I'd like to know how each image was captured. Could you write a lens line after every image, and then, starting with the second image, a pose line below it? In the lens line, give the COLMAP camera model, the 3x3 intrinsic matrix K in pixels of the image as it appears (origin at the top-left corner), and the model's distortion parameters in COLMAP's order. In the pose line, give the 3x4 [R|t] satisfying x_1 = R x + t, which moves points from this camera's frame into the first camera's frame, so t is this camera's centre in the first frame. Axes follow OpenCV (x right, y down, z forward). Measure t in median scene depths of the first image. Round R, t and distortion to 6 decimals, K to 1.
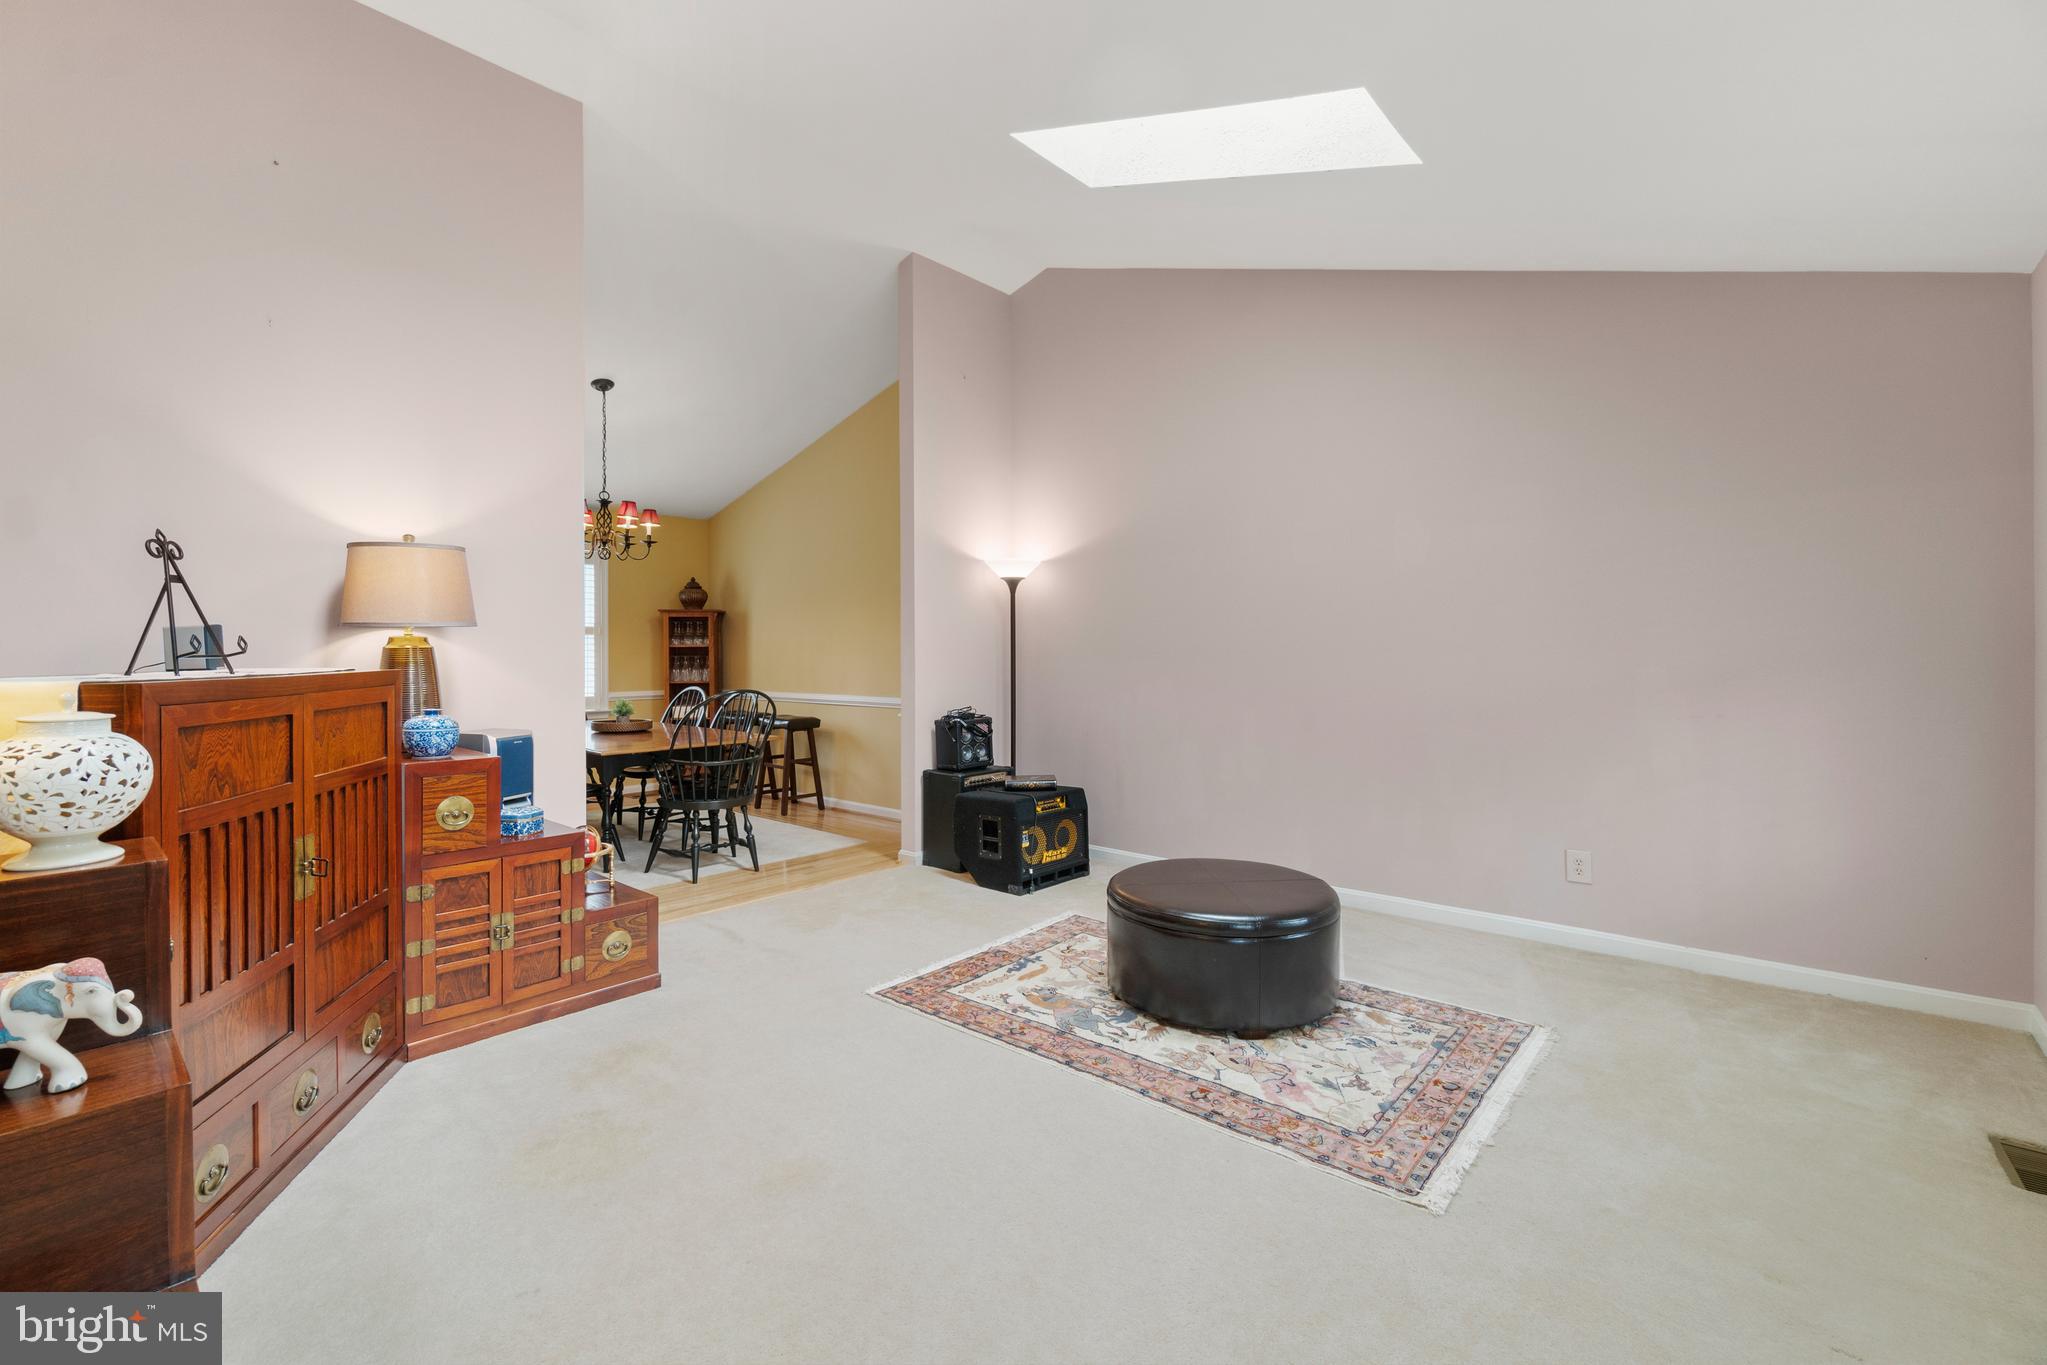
lens RADIAL K [[893.0, 0, 1028.0], [0, 893.0, 678.3], [0, 0, 1]] dist [0.002271, 0.000093]
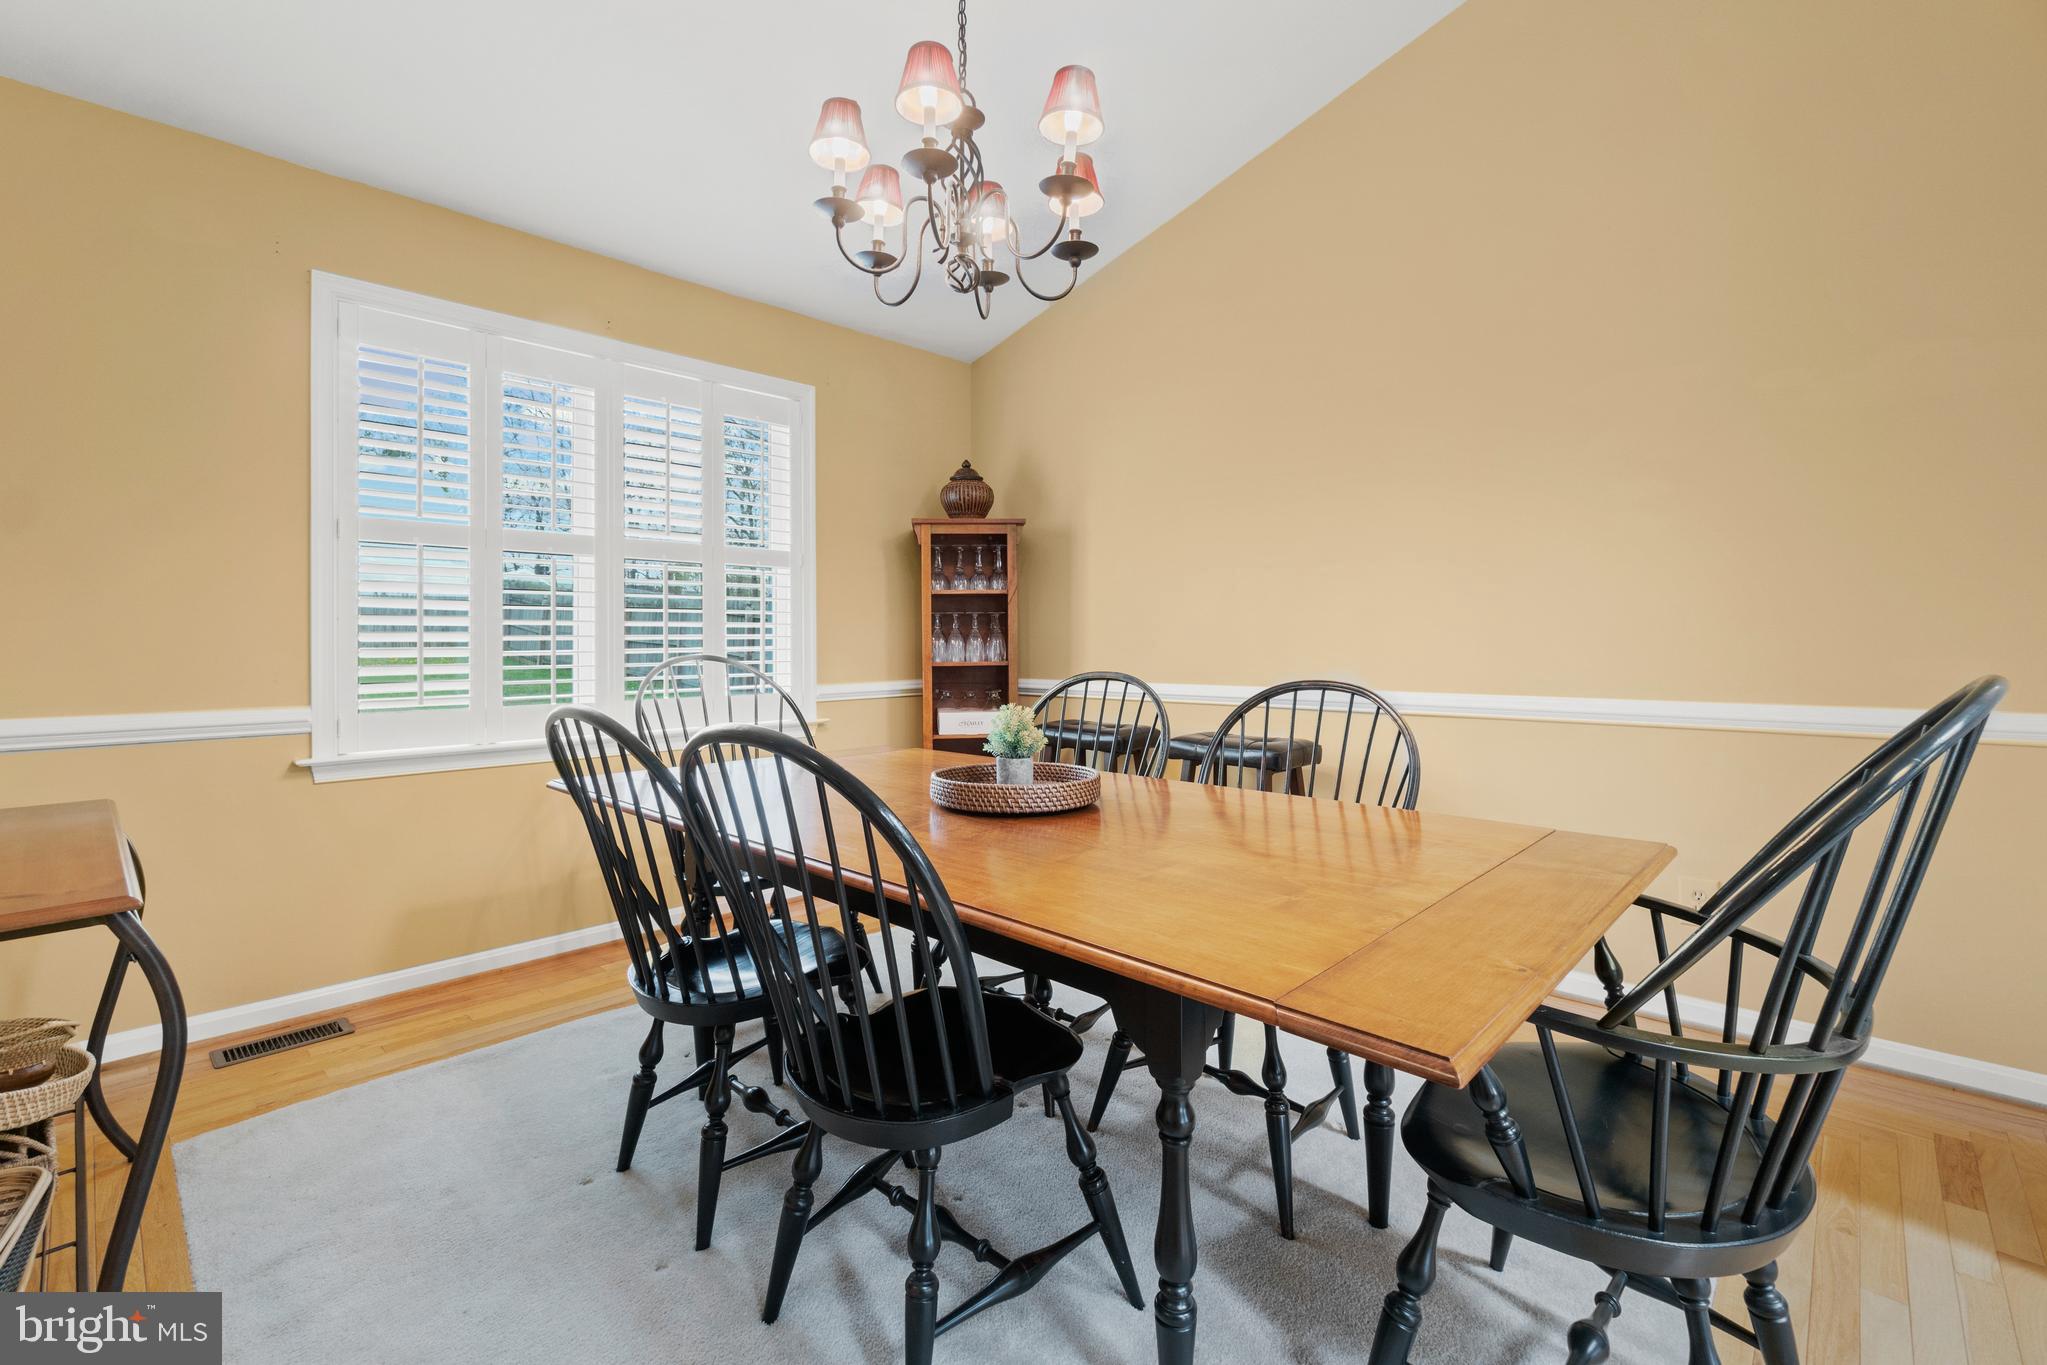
lens RADIAL K [[893.0, 0, 1018.3], [0, 893.0, 672.8], [0, 0, 1]] dist [0.002271, 0.000093]
pose [[0.999005, -0.001178, -0.044572, -0.324898], [0.002579, 0.999504, 0.031401, -0.006501], [0.044513, -0.031484, 0.998513, 0.491256]]
